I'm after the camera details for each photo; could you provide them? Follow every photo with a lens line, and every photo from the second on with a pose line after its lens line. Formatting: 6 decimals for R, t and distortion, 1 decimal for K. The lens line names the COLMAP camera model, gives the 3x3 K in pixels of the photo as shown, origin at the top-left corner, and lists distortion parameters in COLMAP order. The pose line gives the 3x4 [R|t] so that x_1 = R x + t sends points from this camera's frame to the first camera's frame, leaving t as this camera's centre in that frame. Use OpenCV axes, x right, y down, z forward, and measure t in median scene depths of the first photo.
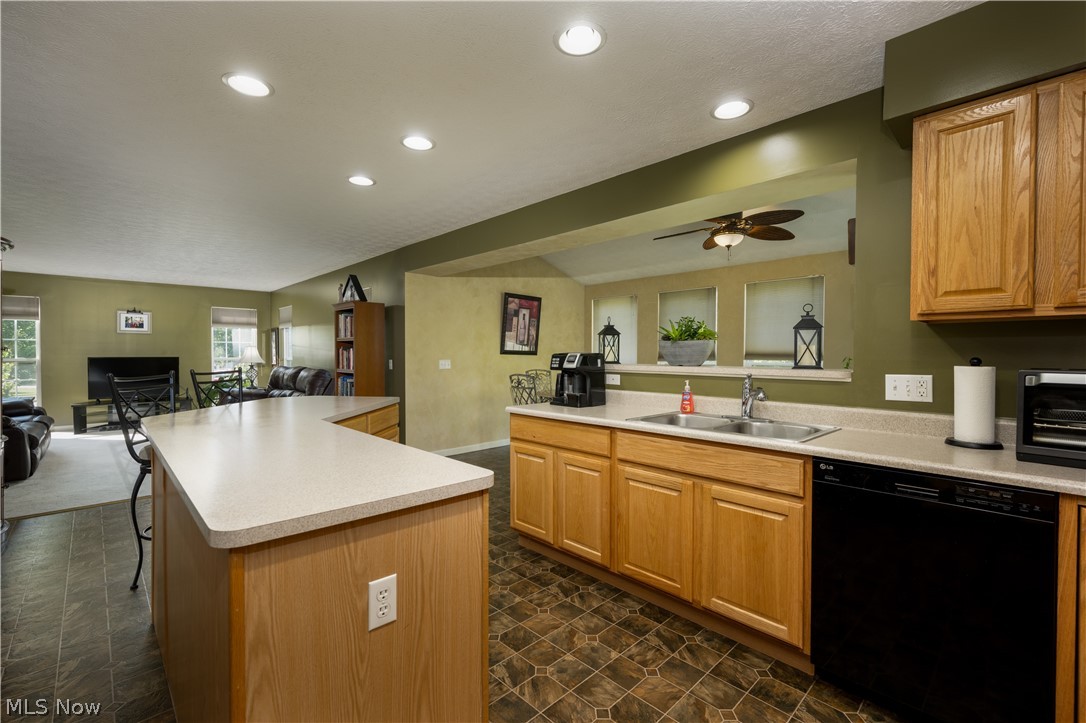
lens RADIAL K [[471.1, 0, 537.1], [0, 471.1, 361.5], [0, 0, 1]] dist [-0.000950, -0.000264]
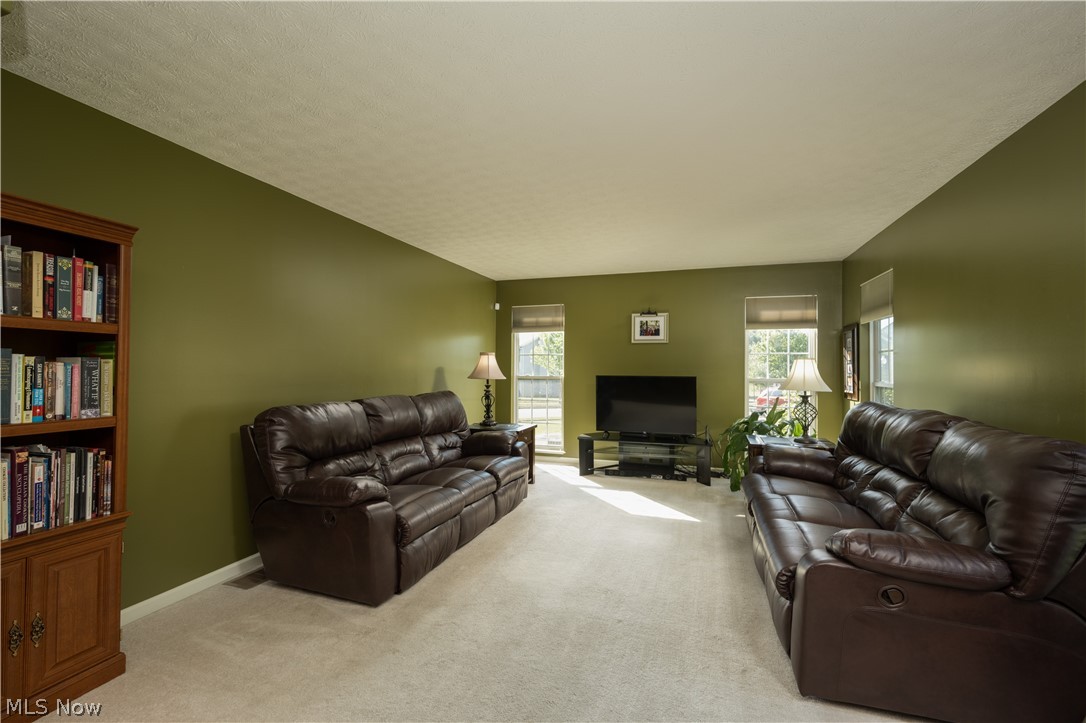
lens RADIAL K [[471.1, 0, 543.7], [0, 471.1, 364.7], [0, 0, 1]] dist [-0.000950, -0.000264]
pose [[0.482184, -0.004934, -0.876056, -0.298872], [-0.020114, 0.999658, -0.016701, -0.011196], [0.875839, 0.025673, 0.481920, 0.510551]]
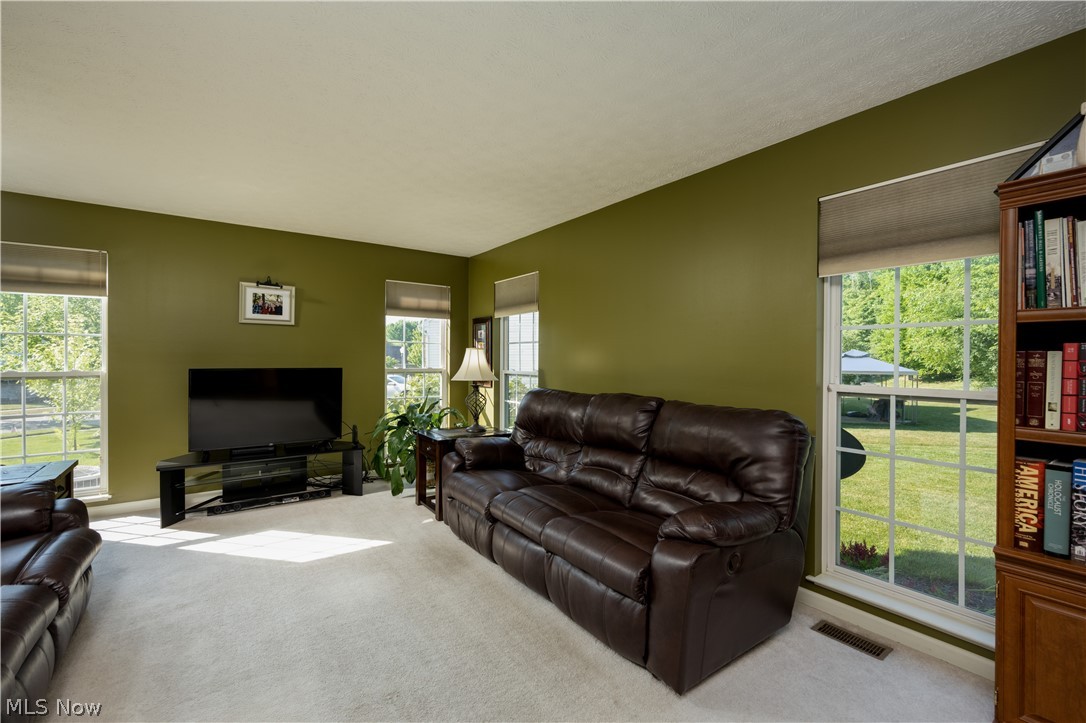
lens RADIAL K [[471.1, 0, 539.8], [0, 471.1, 361.0], [0, 0, 1]] dist [-0.000950, -0.000264]
pose [[0.992370, 0.004783, -0.123200, -0.478966], [-0.006478, 0.999890, -0.013362, -0.012068], [0.123123, 0.014058, 0.992292, 0.502480]]
